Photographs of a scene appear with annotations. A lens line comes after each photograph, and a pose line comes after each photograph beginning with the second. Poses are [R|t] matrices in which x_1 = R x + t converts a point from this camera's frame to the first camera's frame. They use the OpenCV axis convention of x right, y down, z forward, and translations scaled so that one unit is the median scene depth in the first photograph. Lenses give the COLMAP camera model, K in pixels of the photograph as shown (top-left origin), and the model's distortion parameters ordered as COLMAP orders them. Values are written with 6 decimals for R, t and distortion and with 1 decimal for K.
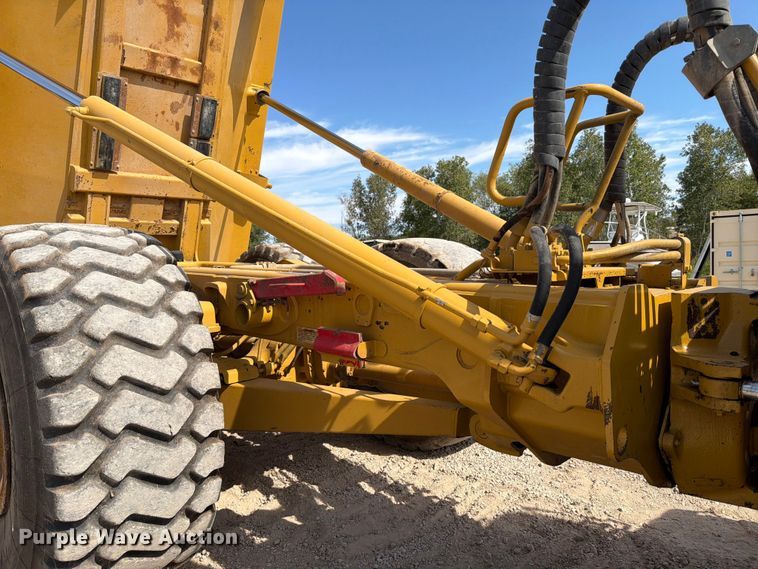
lens RADIAL K [[536.3, 0, 379.0], [0, 536.3, 284.5], [0, 0, 1]] dist [0.061533, -0.089876]
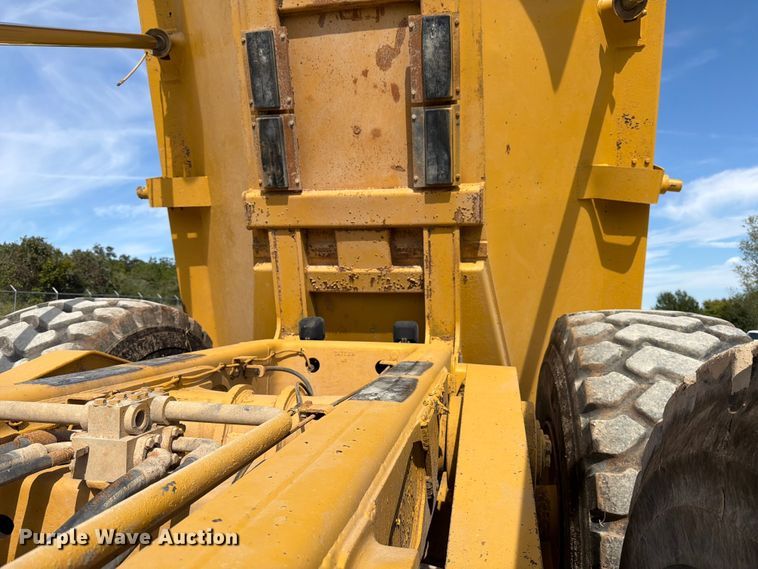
lens RADIAL K [[536.3, 0, 379.0], [0, 536.3, 284.5], [0, 0, 1]] dist [0.061533, -0.089876]
pose [[0.553475, -0.010404, -0.832801, 0.065267], [-0.066477, 0.996180, -0.056625, -0.071895], [0.830209, 0.086703, 0.550669, 0.720663]]
